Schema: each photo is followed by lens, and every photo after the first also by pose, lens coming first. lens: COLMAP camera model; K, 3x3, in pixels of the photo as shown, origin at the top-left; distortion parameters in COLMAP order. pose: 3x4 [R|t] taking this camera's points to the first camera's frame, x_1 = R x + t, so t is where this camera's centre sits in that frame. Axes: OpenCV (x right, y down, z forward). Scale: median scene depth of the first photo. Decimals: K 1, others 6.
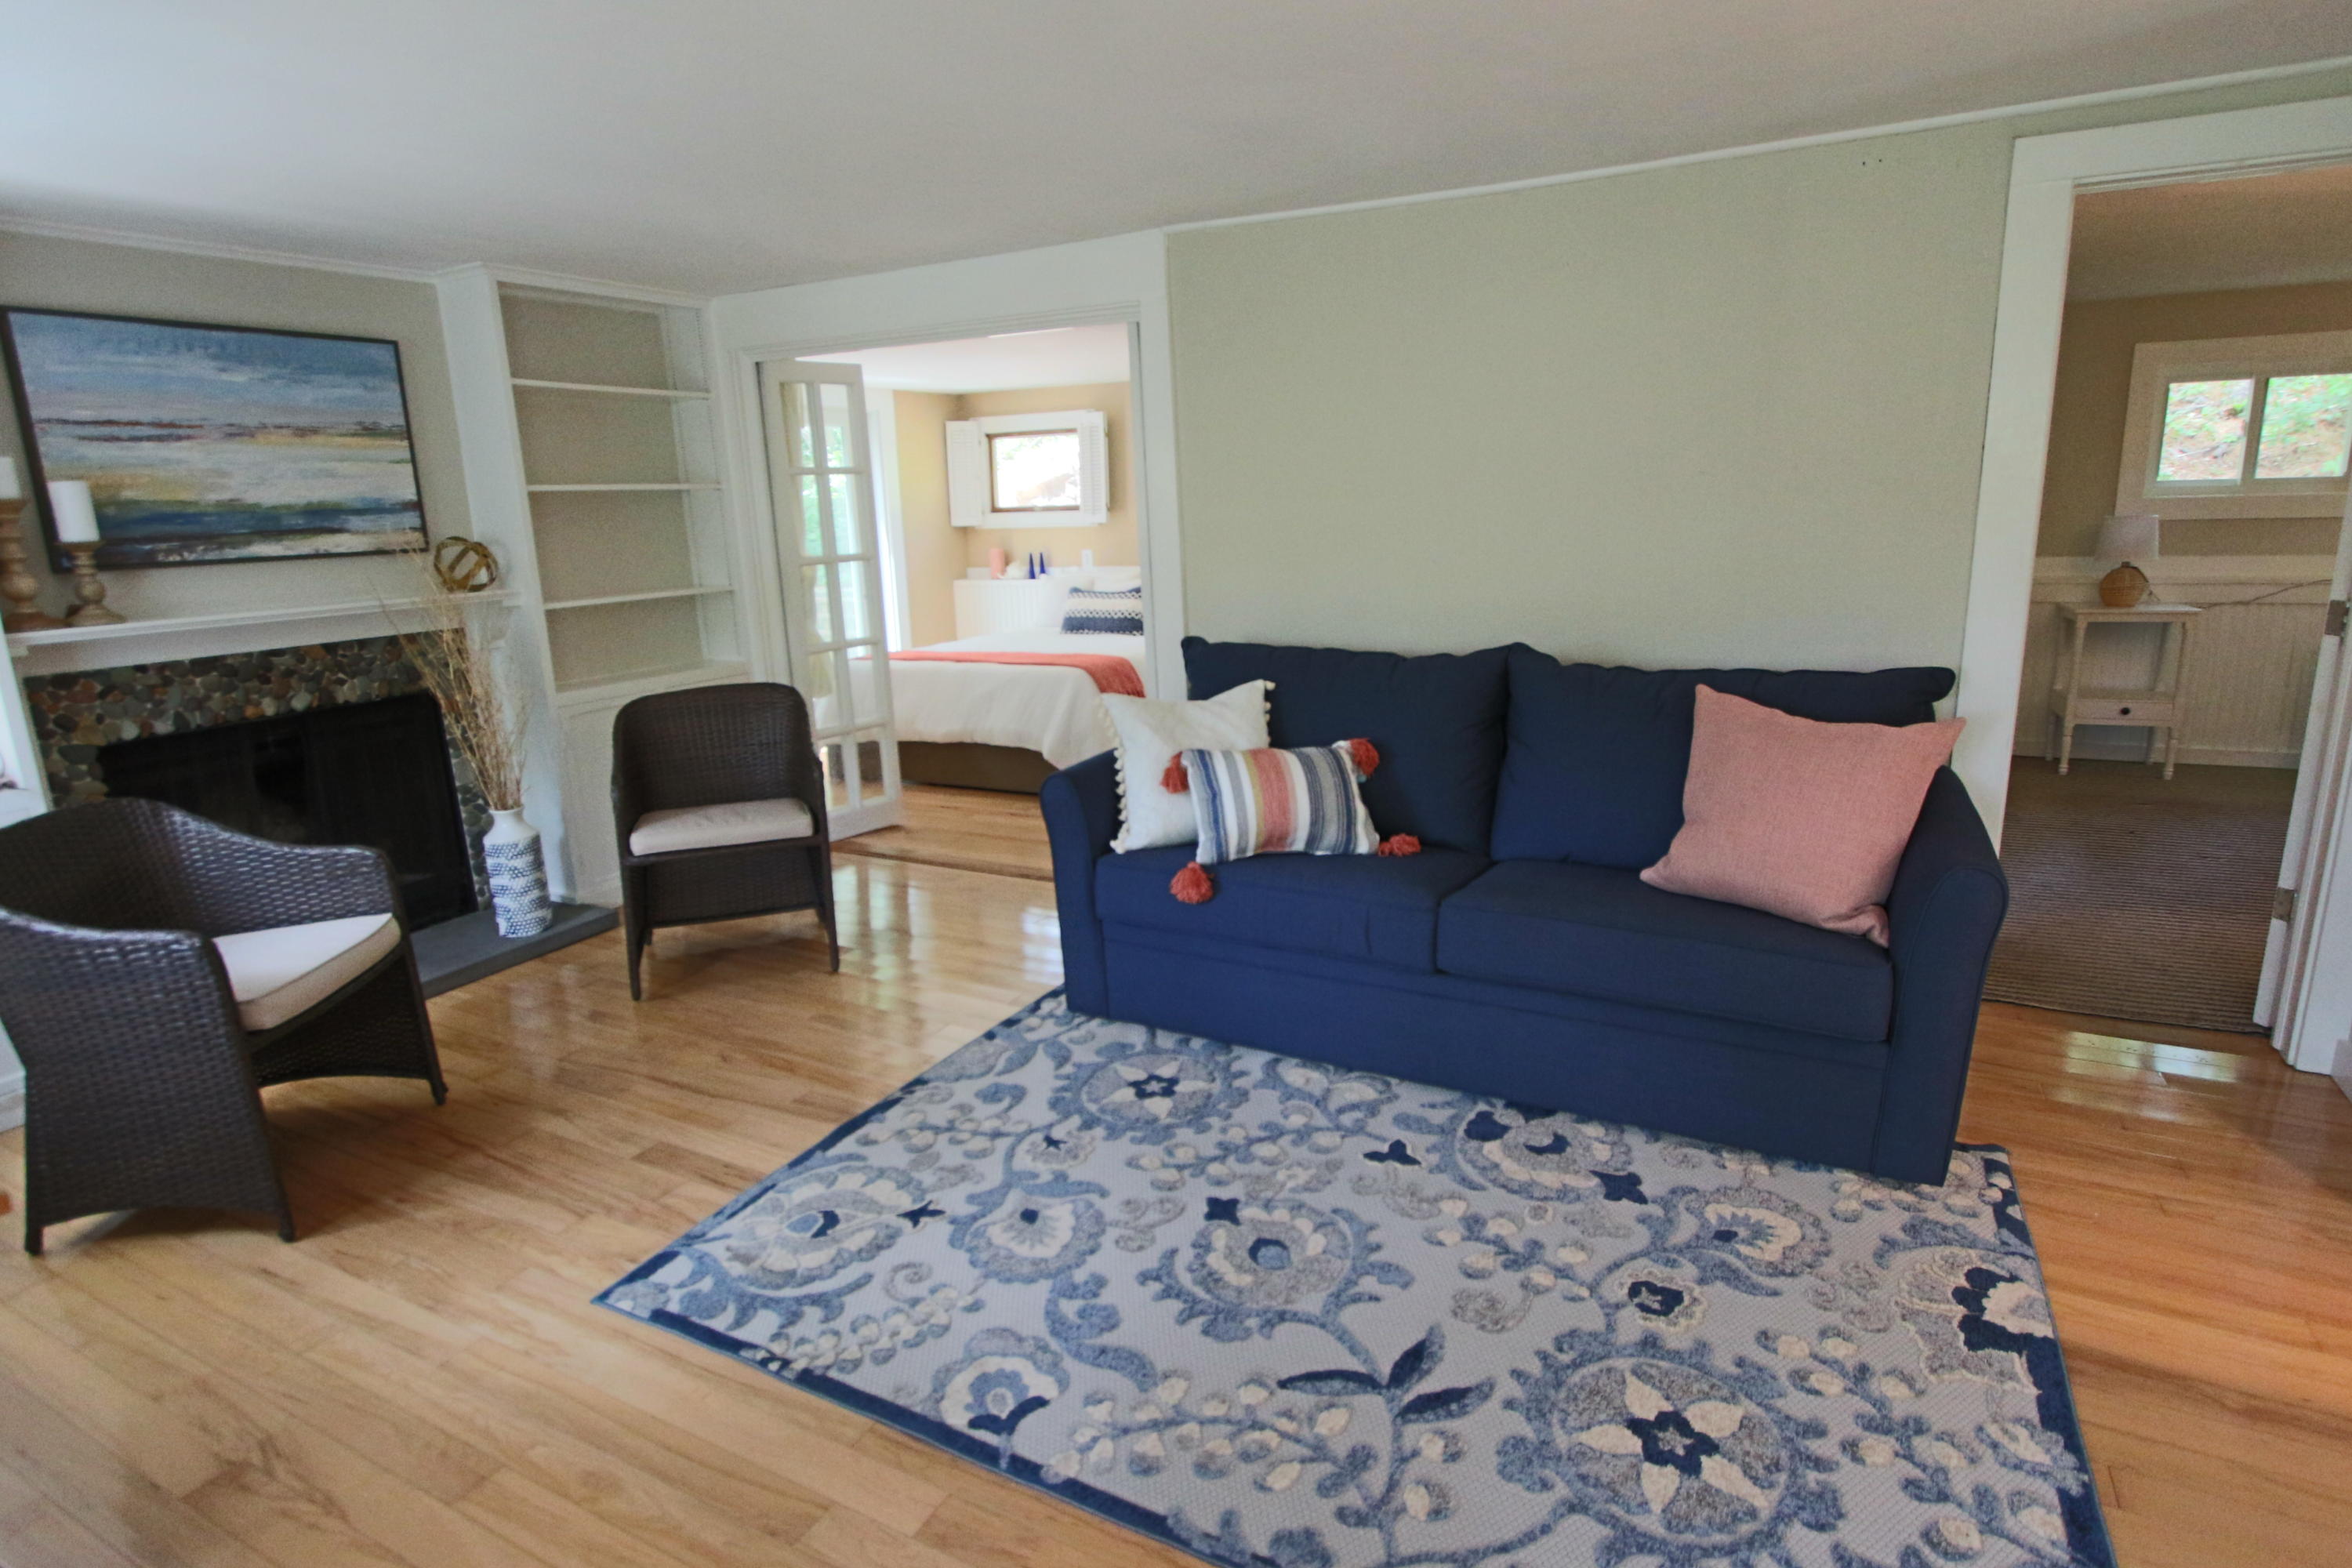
lens RADIAL K [[1213.6, 0, 1189.2], [0, 1213.6, 769.0], [0, 0, 1]] dist [-0.018007, 0.001367]
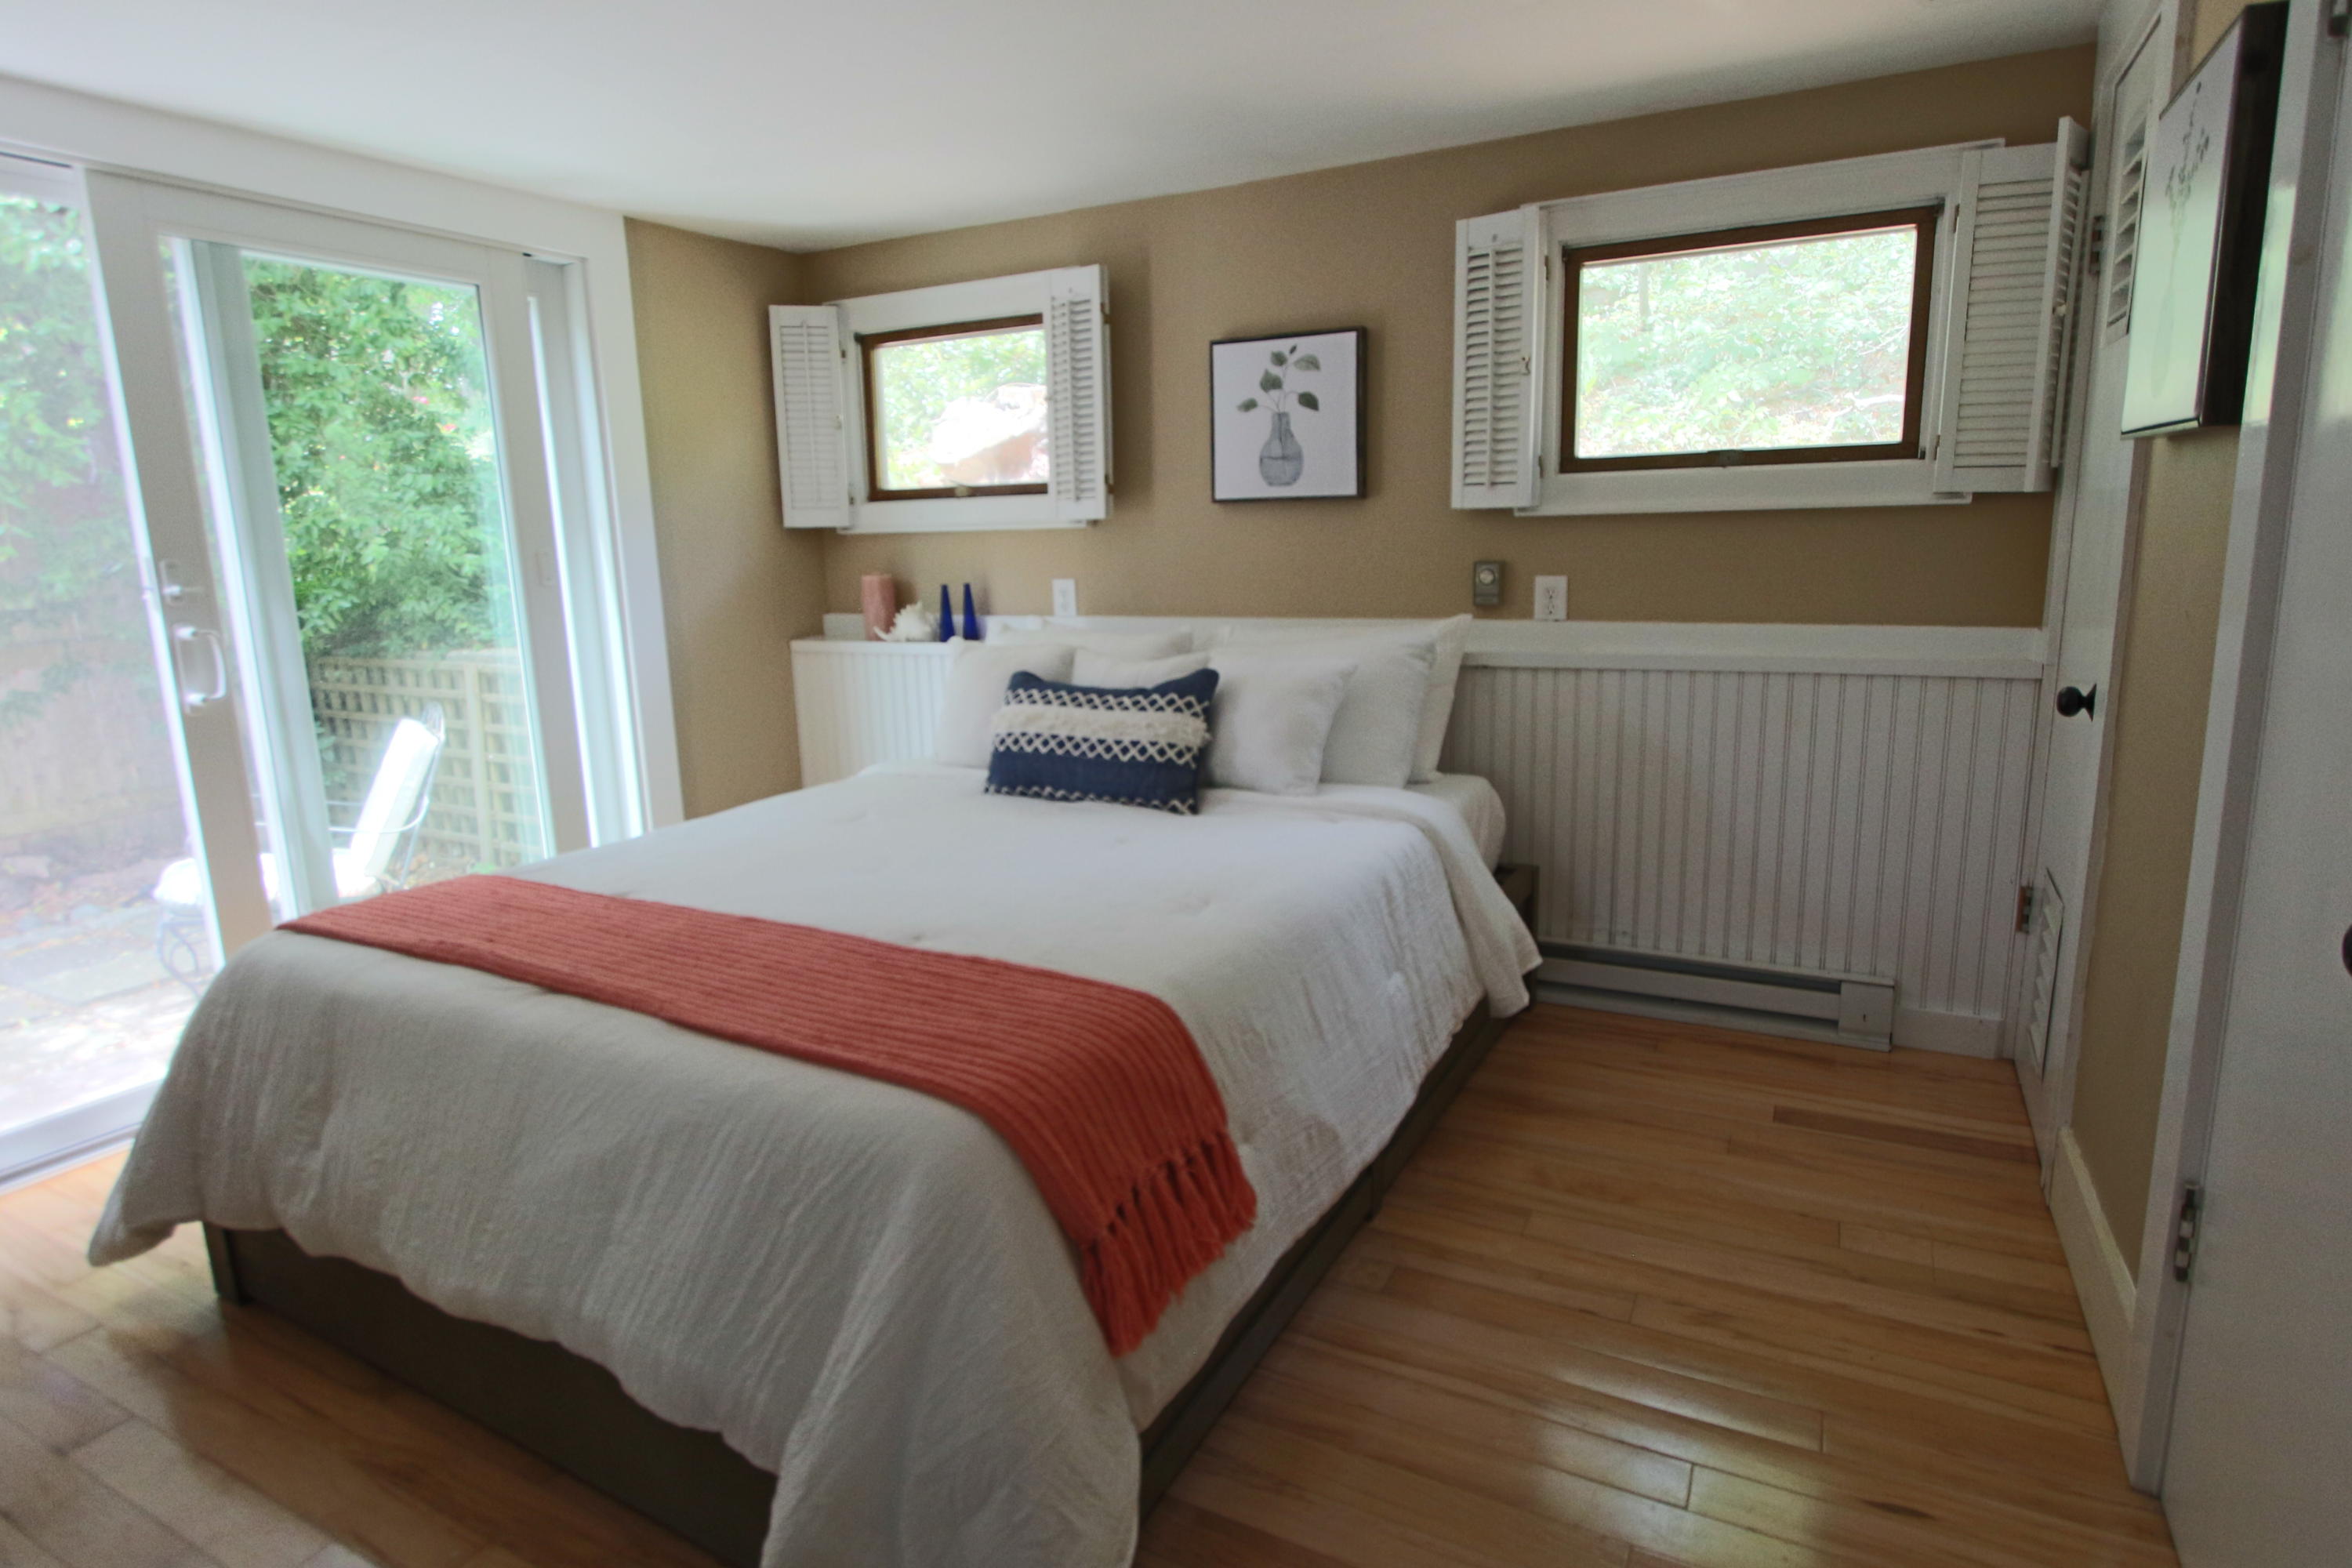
lens RADIAL K [[1213.6, 0, 1184.9], [0, 1213.6, 764.5], [0, 0, 1]] dist [-0.018007, 0.001367]
pose [[0.999902, 0.008087, -0.011421, -0.076079], [-0.008350, 0.999698, -0.023112, -0.232928], [0.011230, 0.023205, 0.999668, 1.261291]]
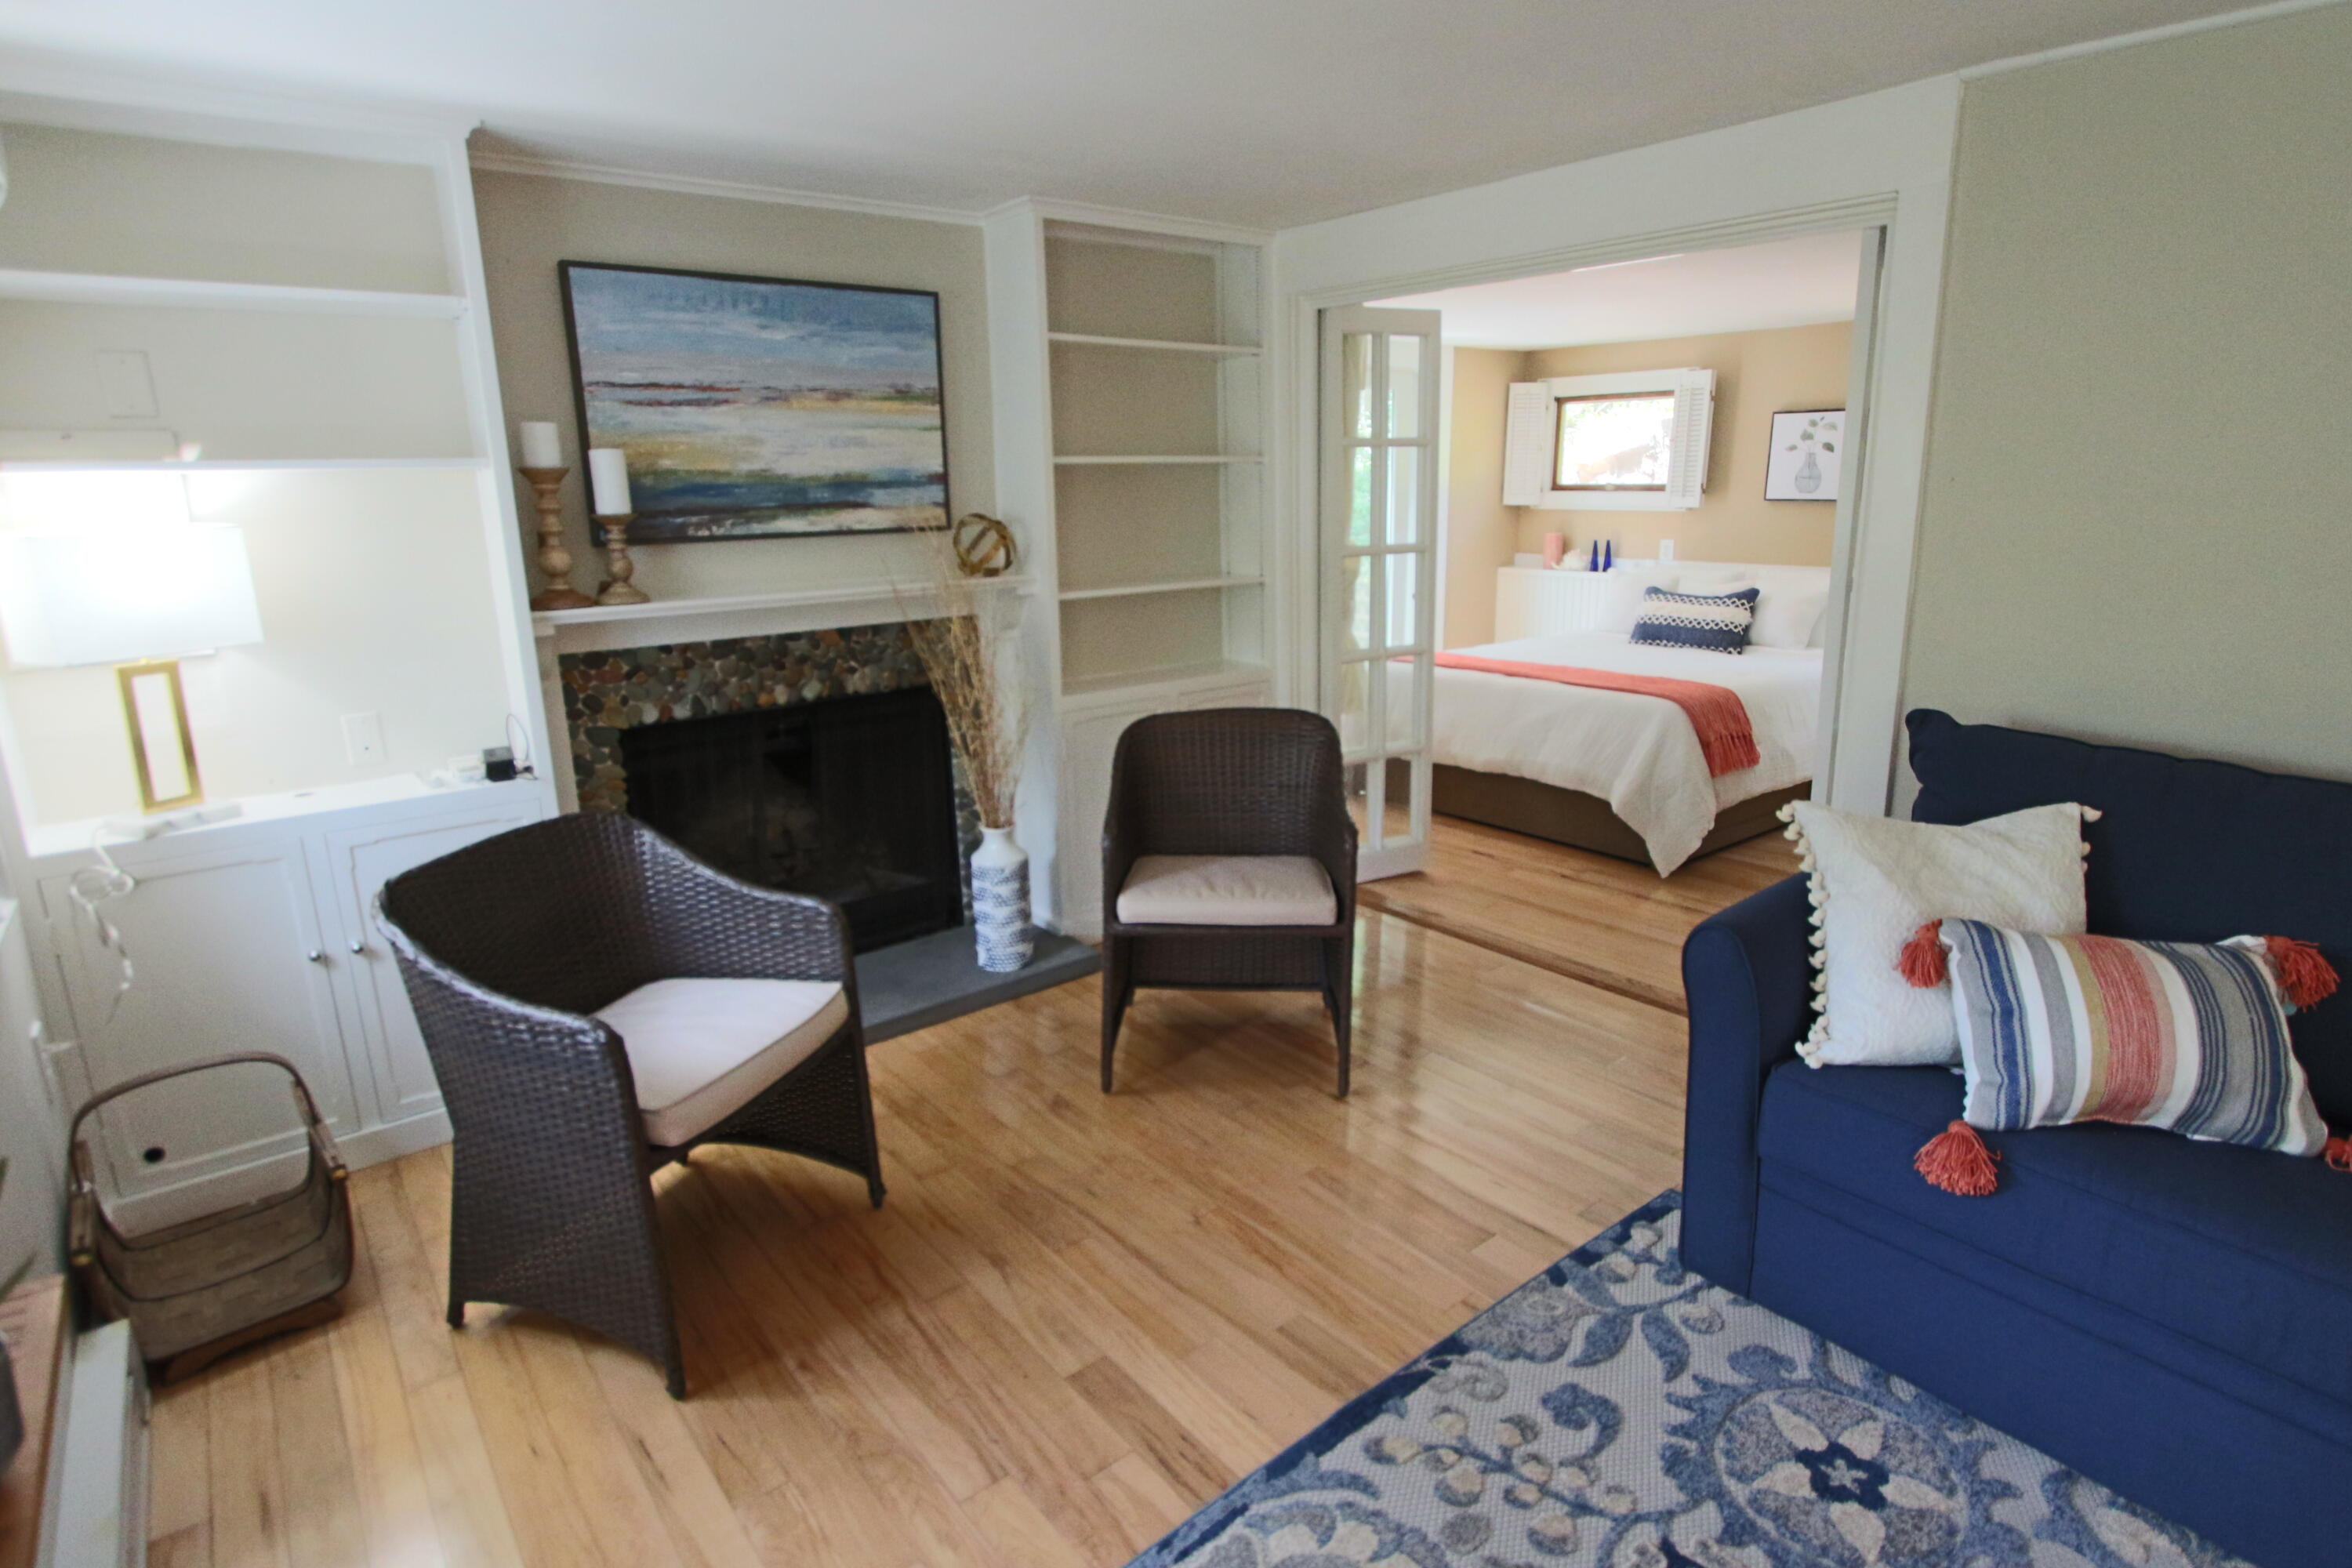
lens RADIAL K [[1213.6, 0, 1181.3], [0, 1213.6, 772.1], [0, 0, 1]] dist [-0.018007, 0.001367]
pose [[0.915047, 0.112617, -0.387307, -0.118464], [-0.101183, 0.993618, 0.049860, -0.072782], [0.390450, -0.006435, 0.920602, 0.268775]]
